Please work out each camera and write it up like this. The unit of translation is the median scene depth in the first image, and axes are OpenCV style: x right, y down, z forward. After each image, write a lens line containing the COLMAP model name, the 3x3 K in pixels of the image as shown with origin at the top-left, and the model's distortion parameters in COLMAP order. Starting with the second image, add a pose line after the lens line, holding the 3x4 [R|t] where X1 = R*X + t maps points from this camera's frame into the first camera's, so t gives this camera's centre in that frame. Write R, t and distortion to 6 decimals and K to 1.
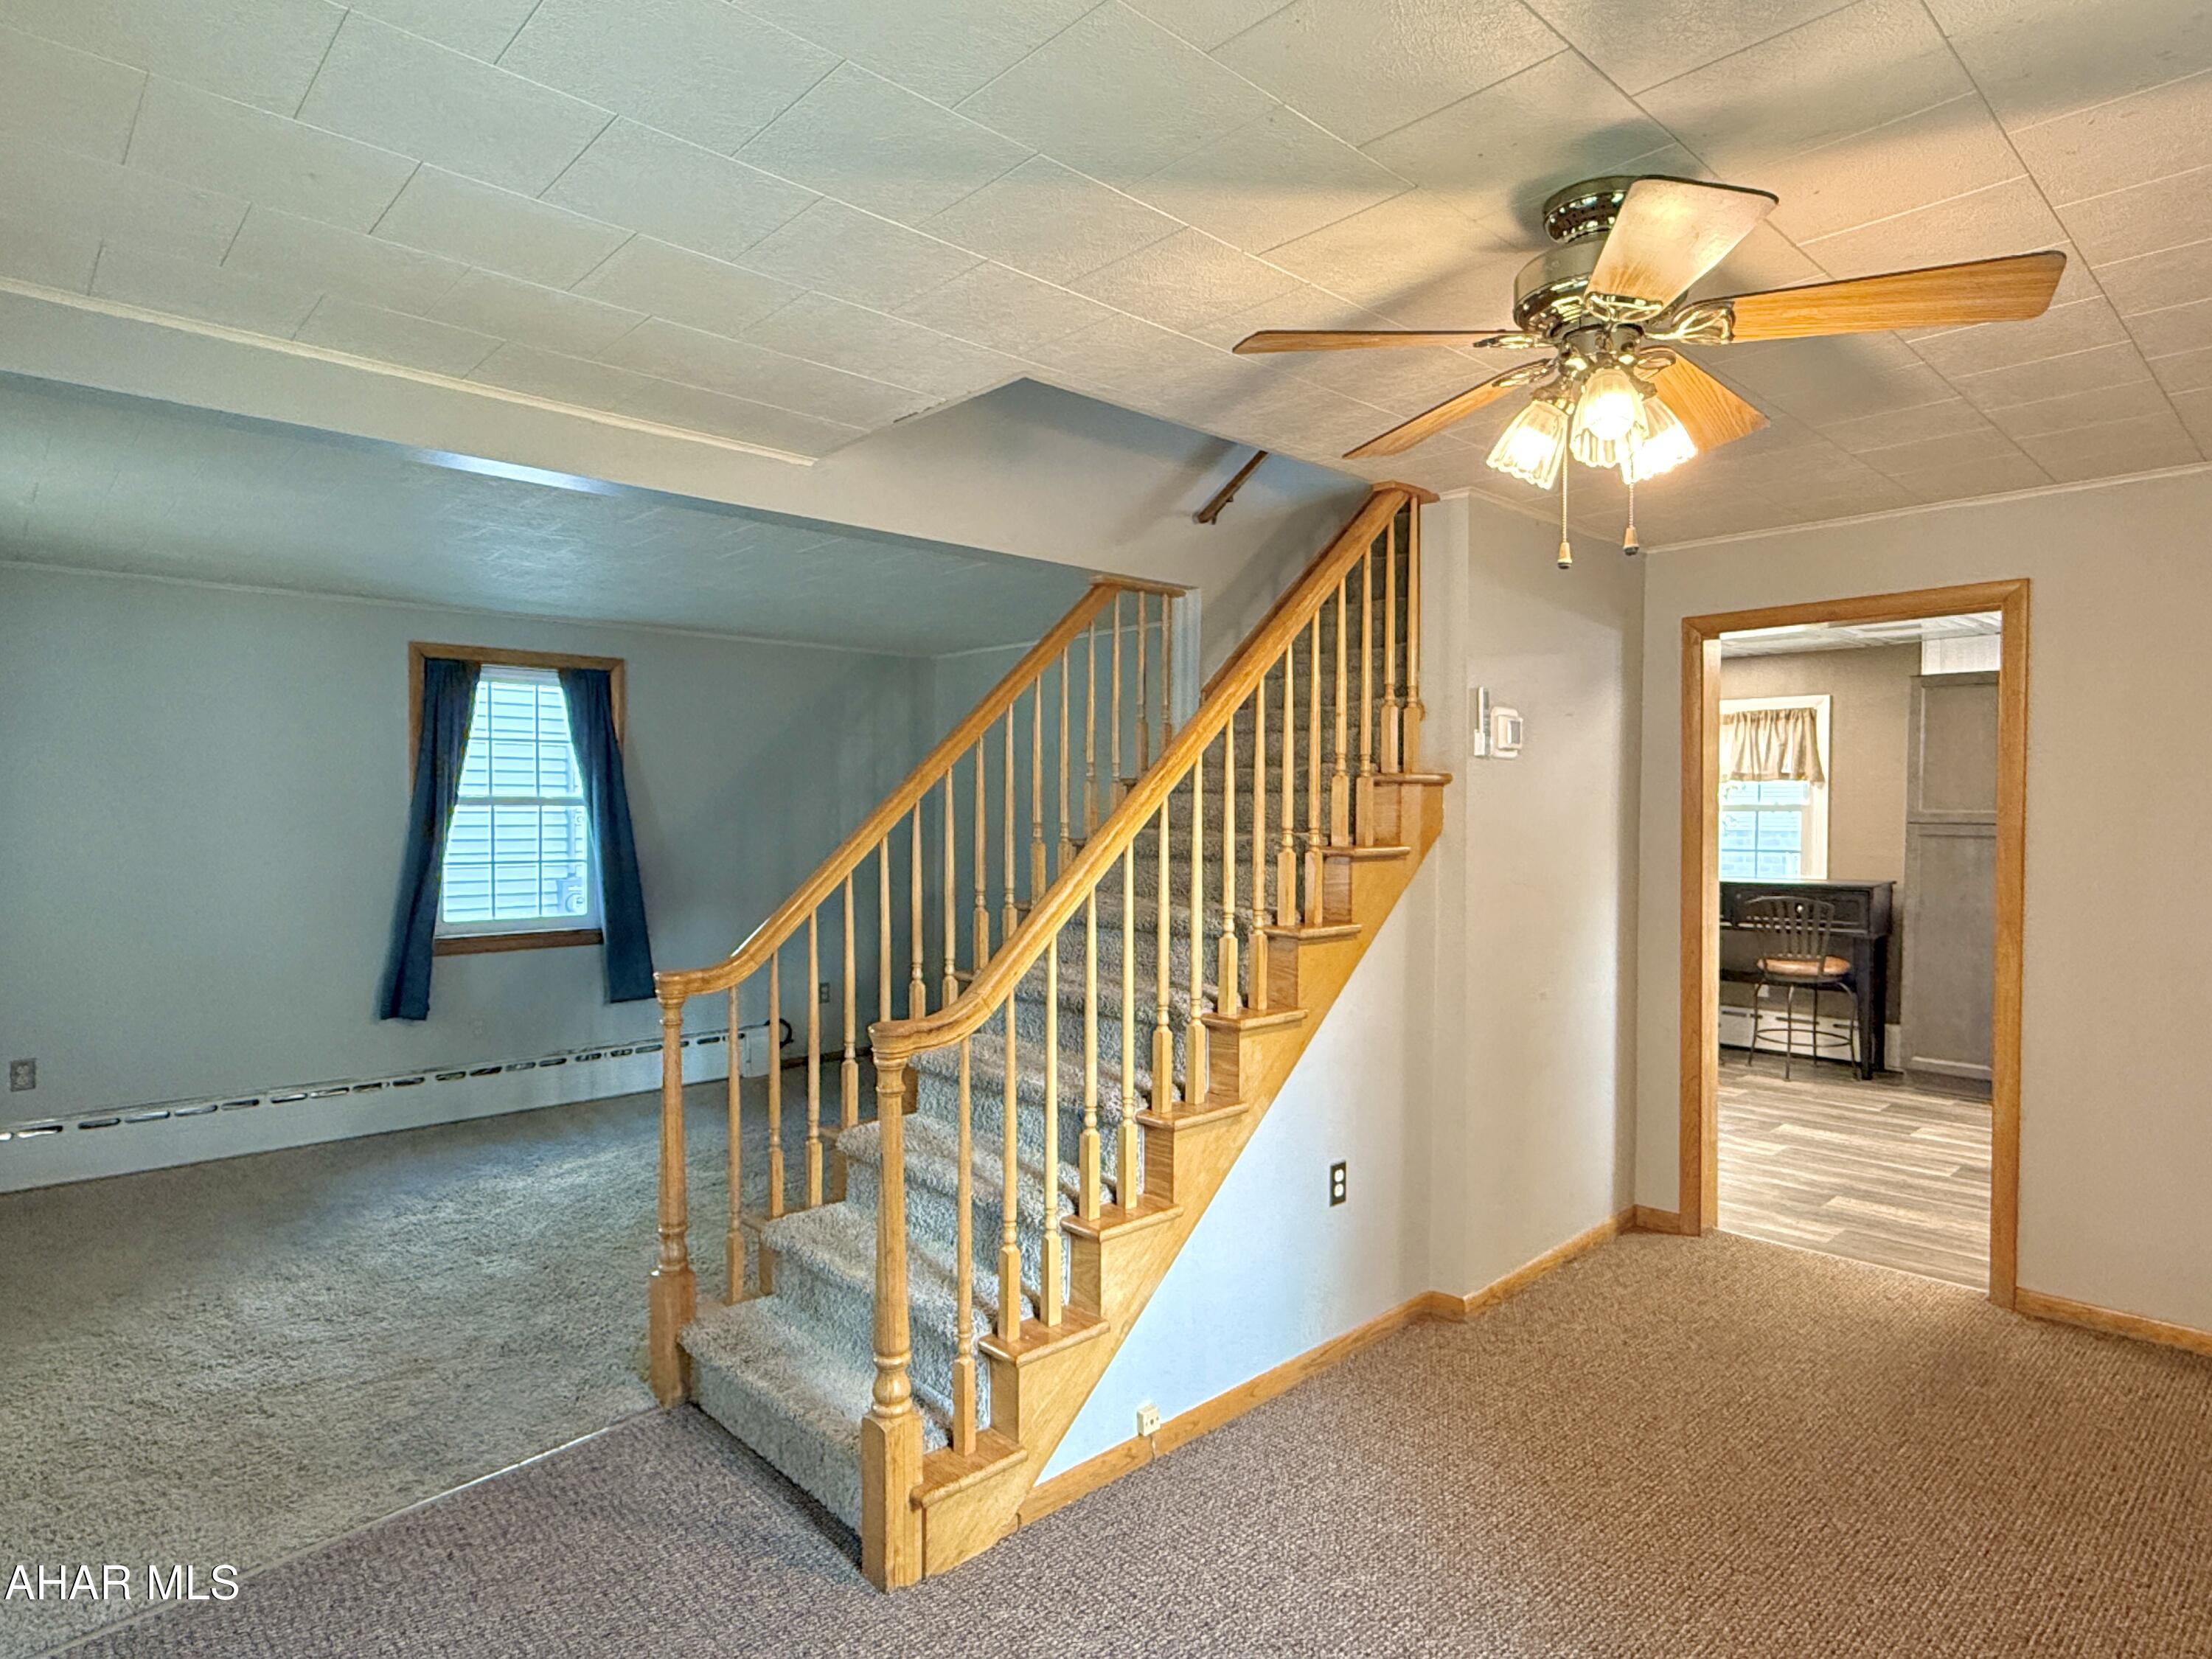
lens RADIAL K [[1238.6, 0, 1101.0], [0, 1238.6, 835.9], [0, 0, 1]] dist [0.002490, 0.001985]
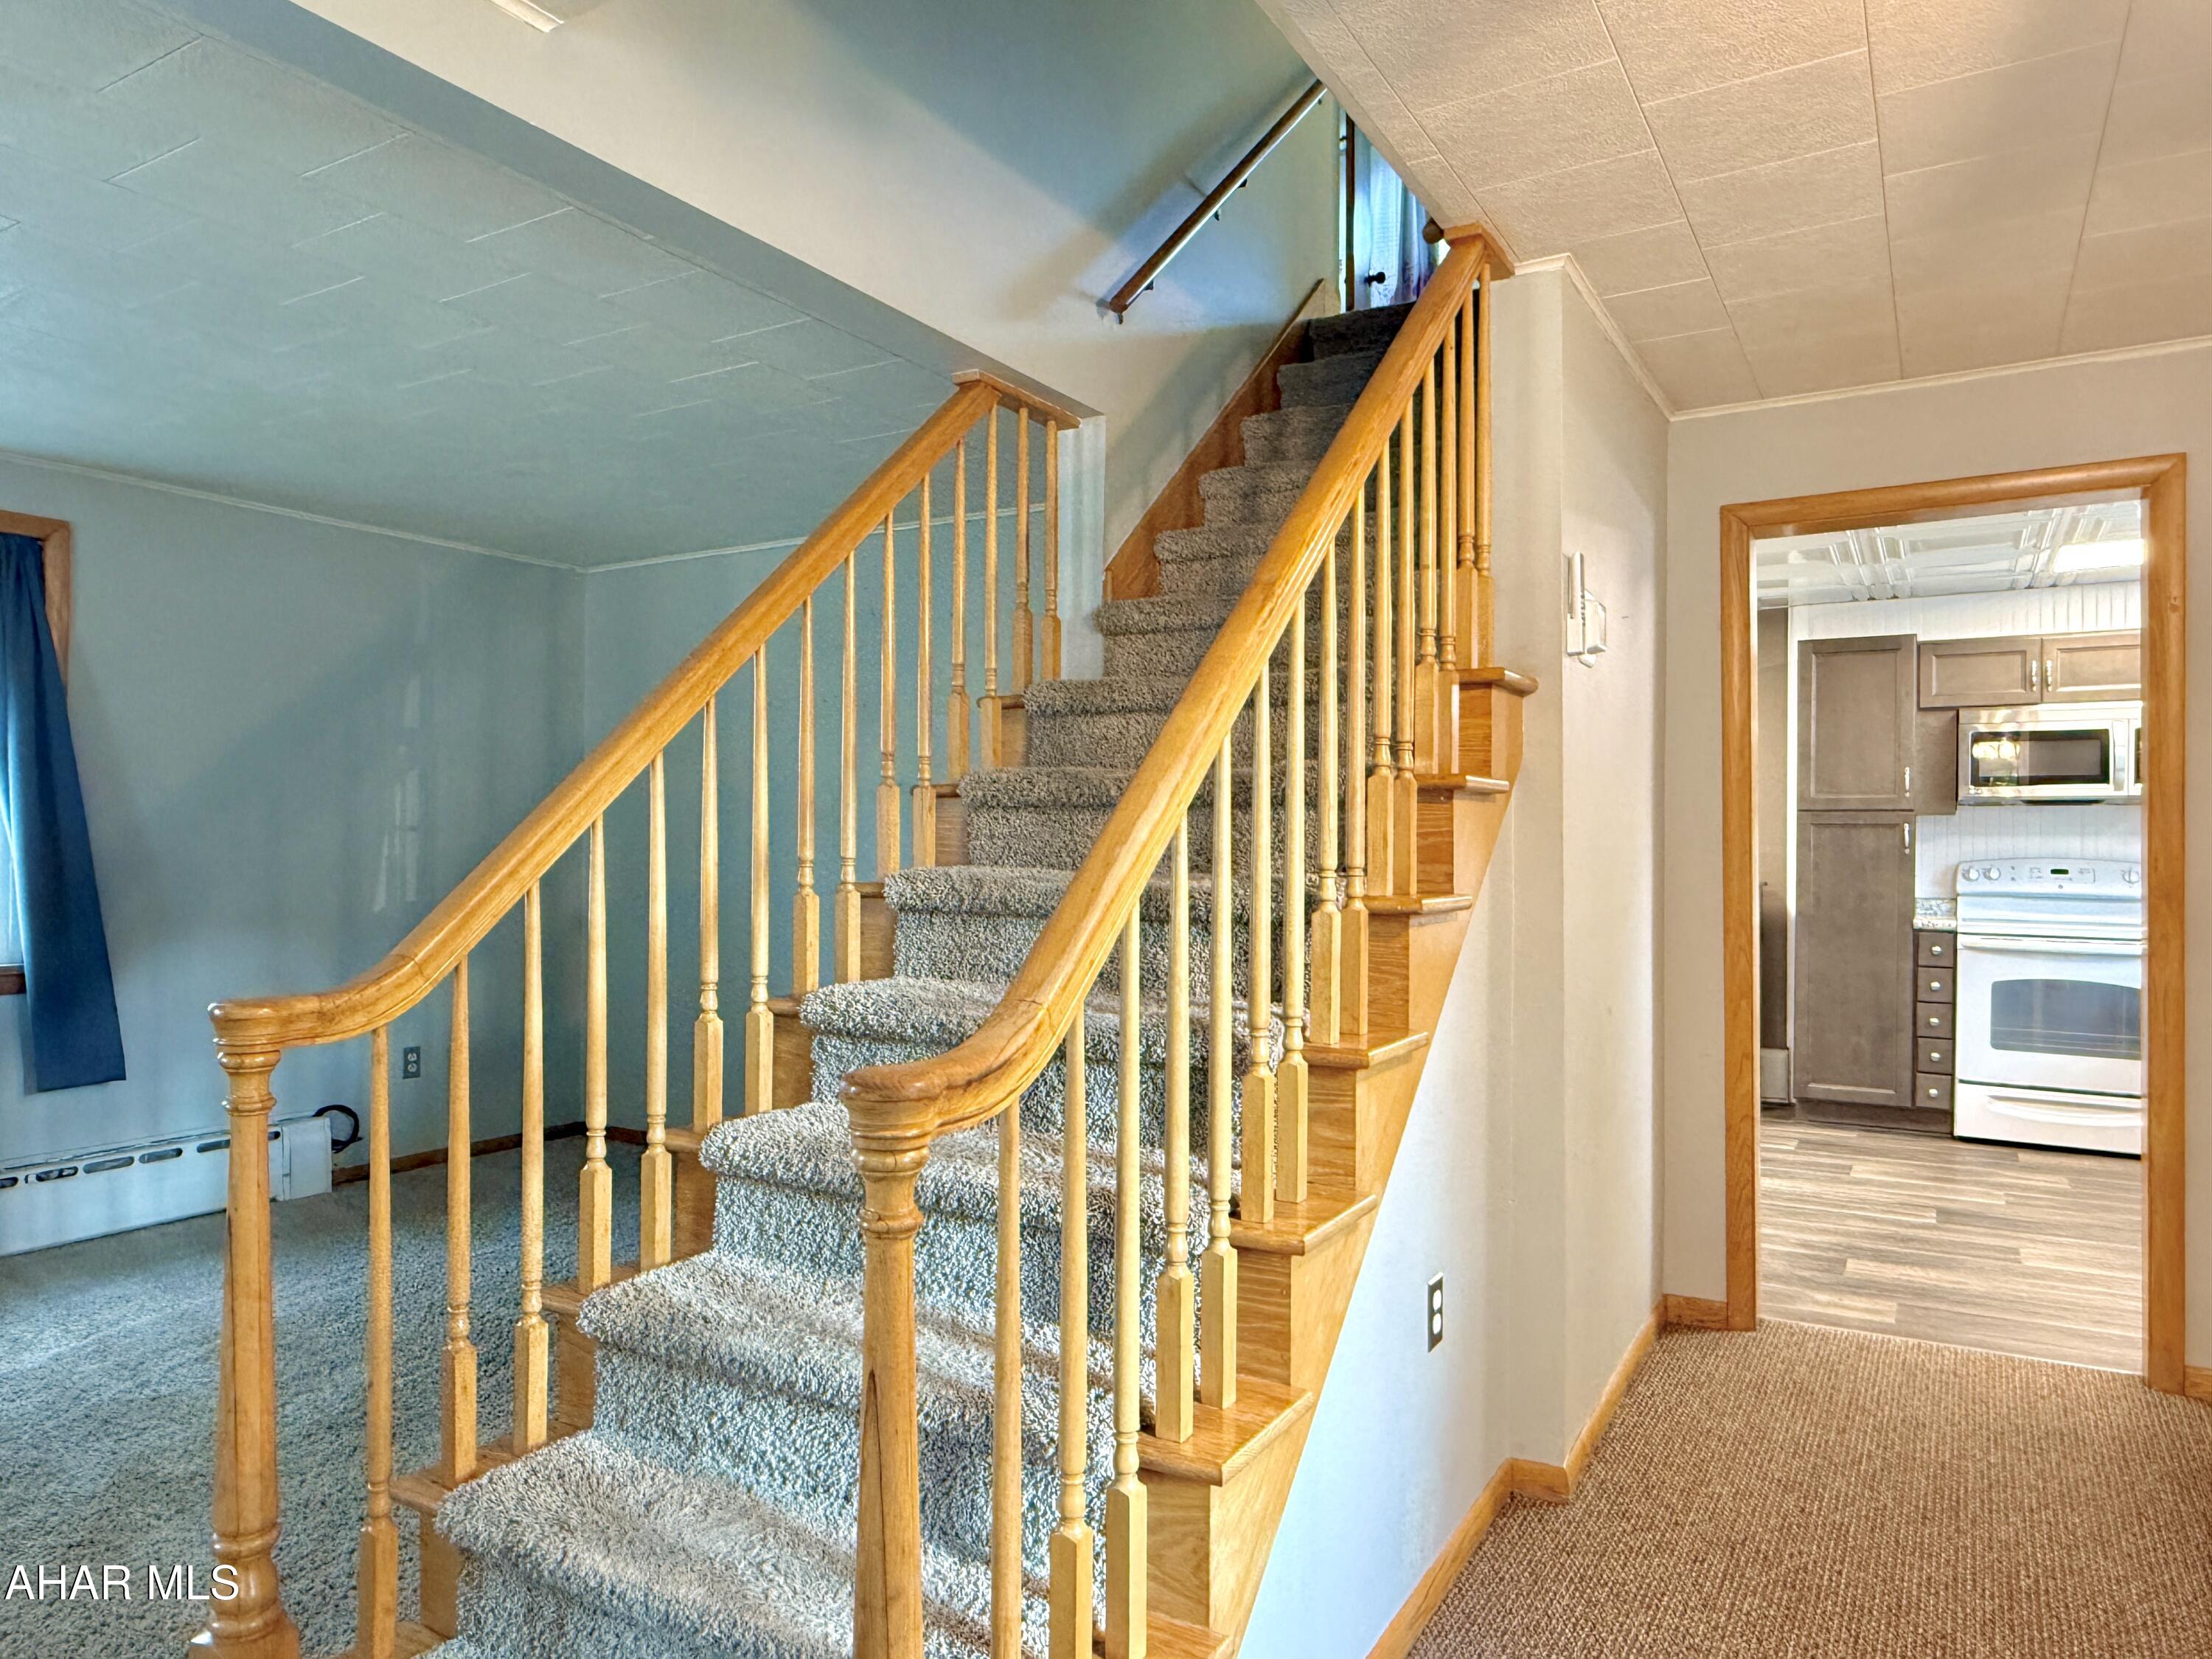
lens RADIAL K [[1422.9, 0, 1096.1], [0, 1422.9, 838.9], [0, 0, 1]] dist [0.001439, 0.002473]
pose [[0.960980, 0.001984, 0.276610, -0.135767], [0.005121, 0.999675, -0.024962, 0.046381], [-0.276569, 0.025404, 0.960658, 0.277701]]
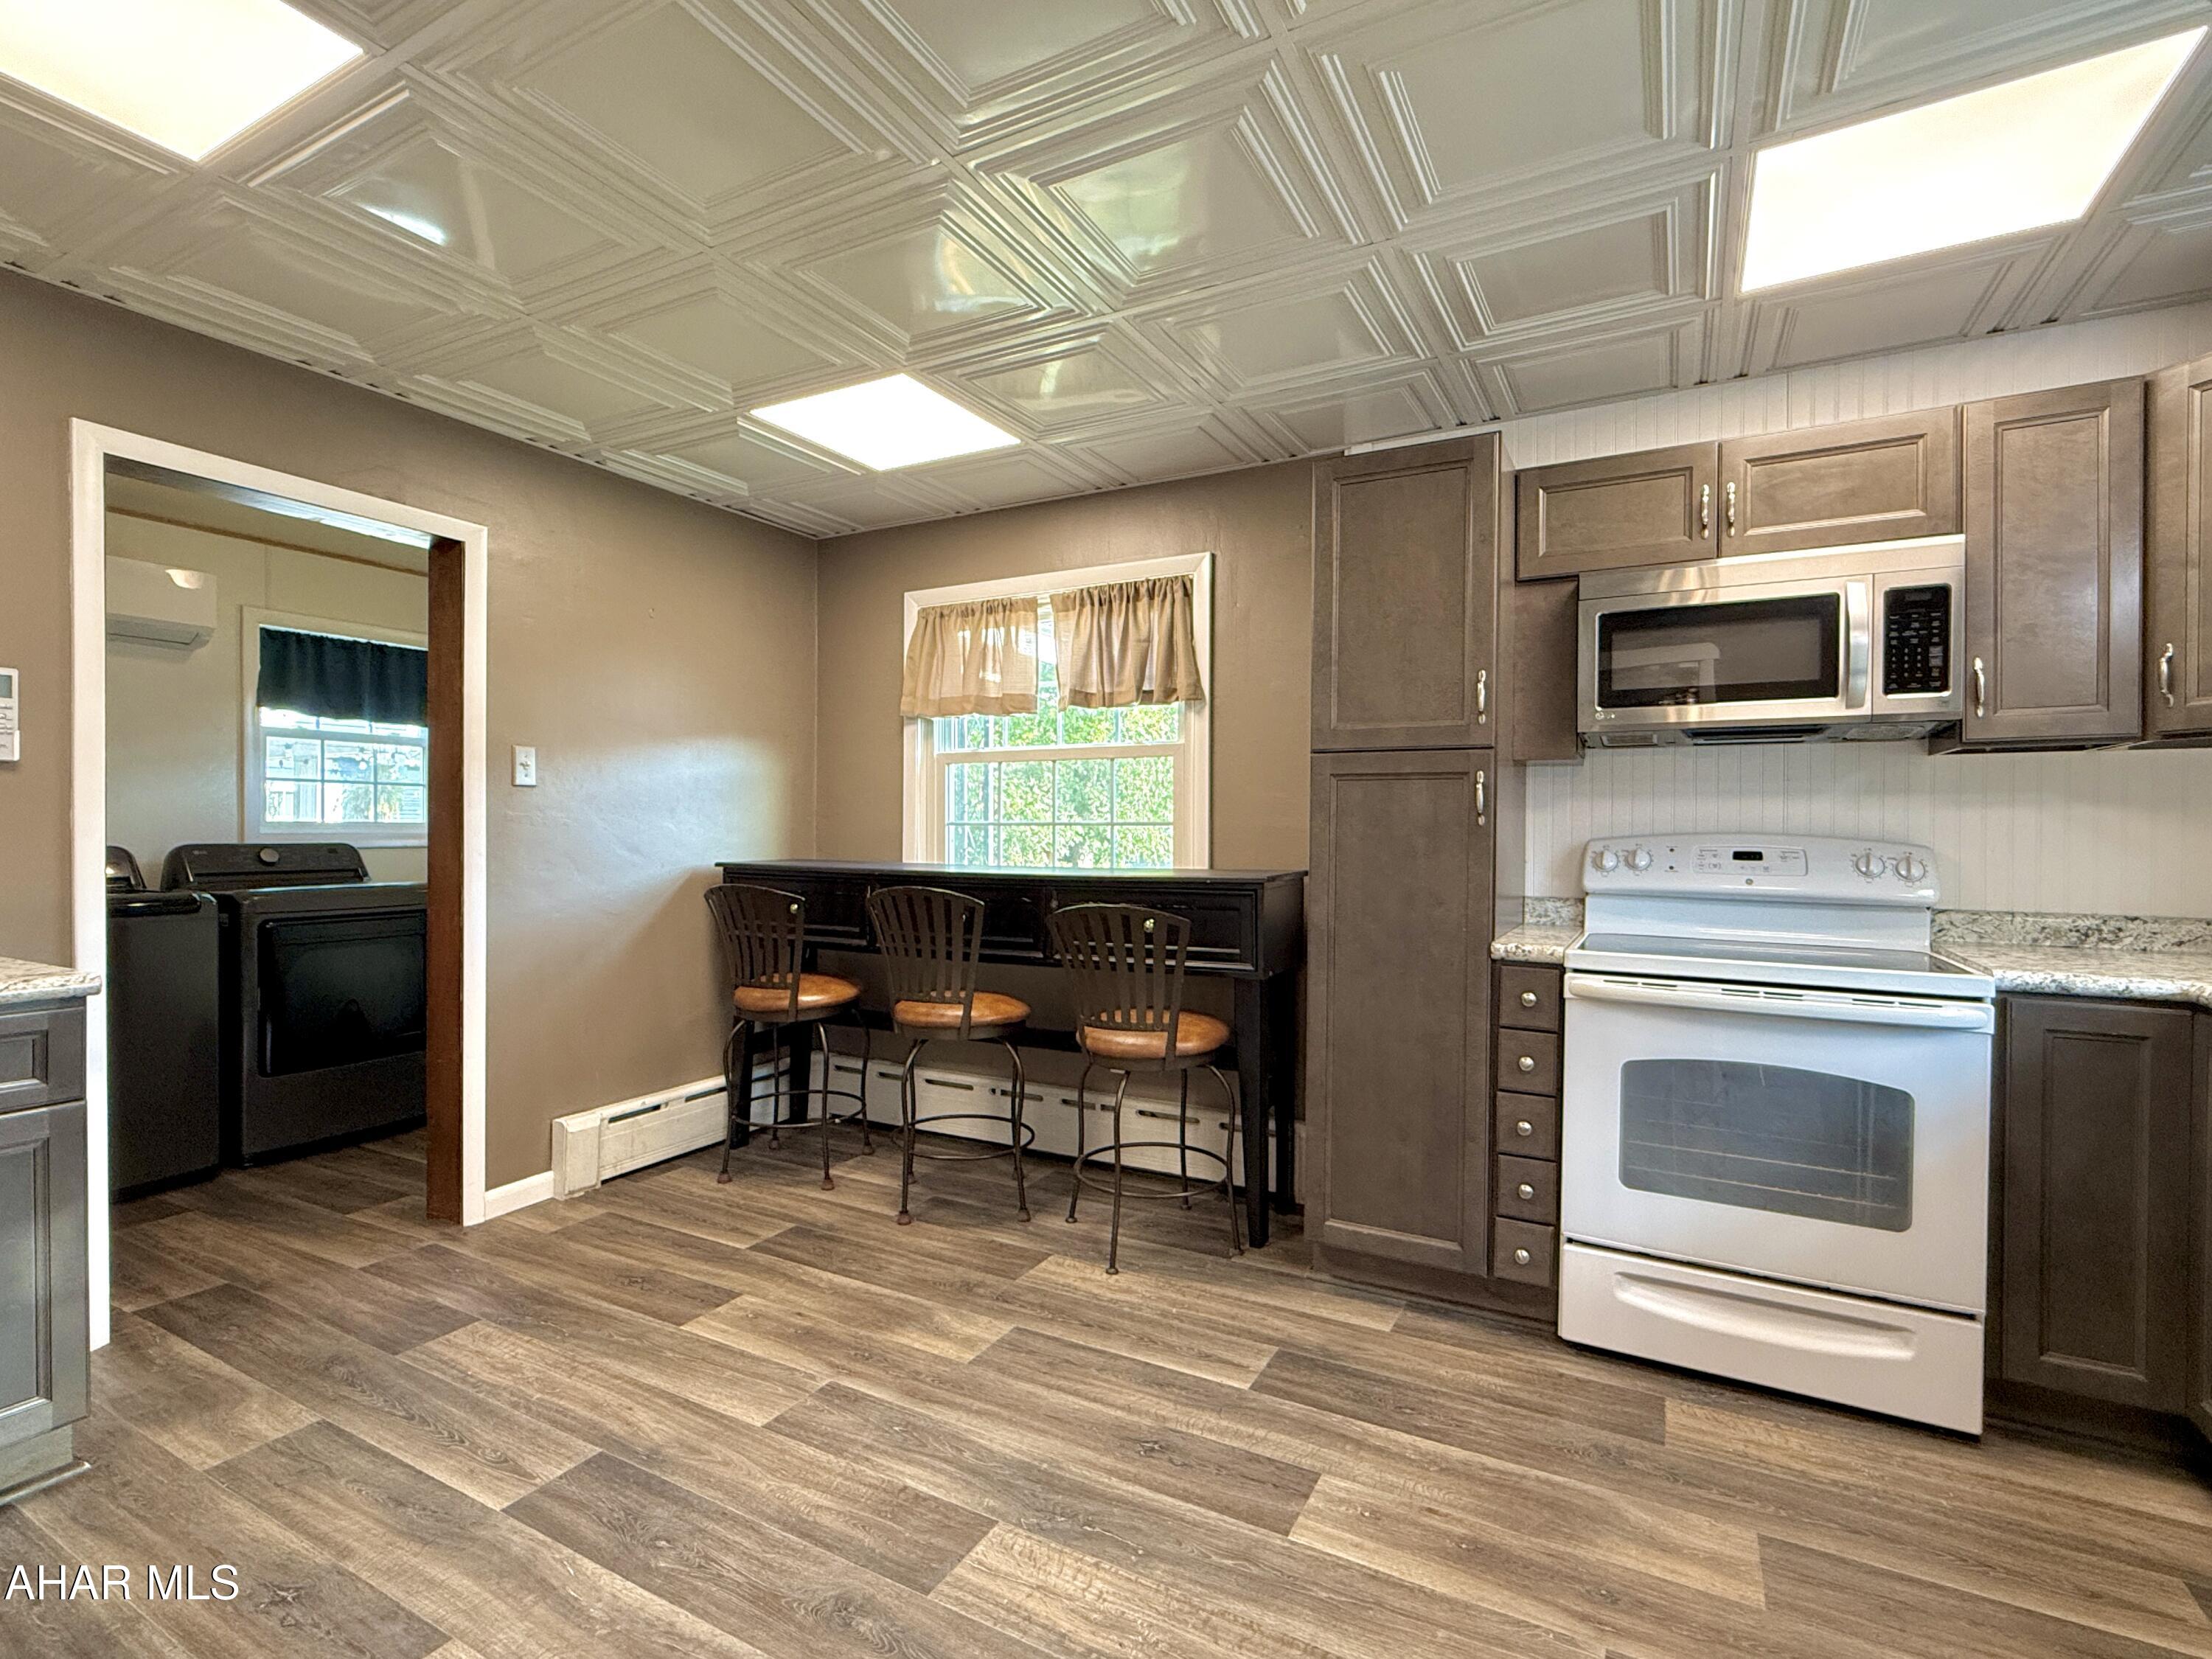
lens RADIAL K [[1047.9, 0, 1099.4], [0, 1047.9, 831.8], [0, 0, 1]] dist [0.010069, -0.002288]
pose [[0.950119, 0.001674, 0.311884, 0.647815], [0.004447, 0.999811, -0.018915, 0.044116], [-0.311857, 0.019358, 0.949932, 0.927734]]
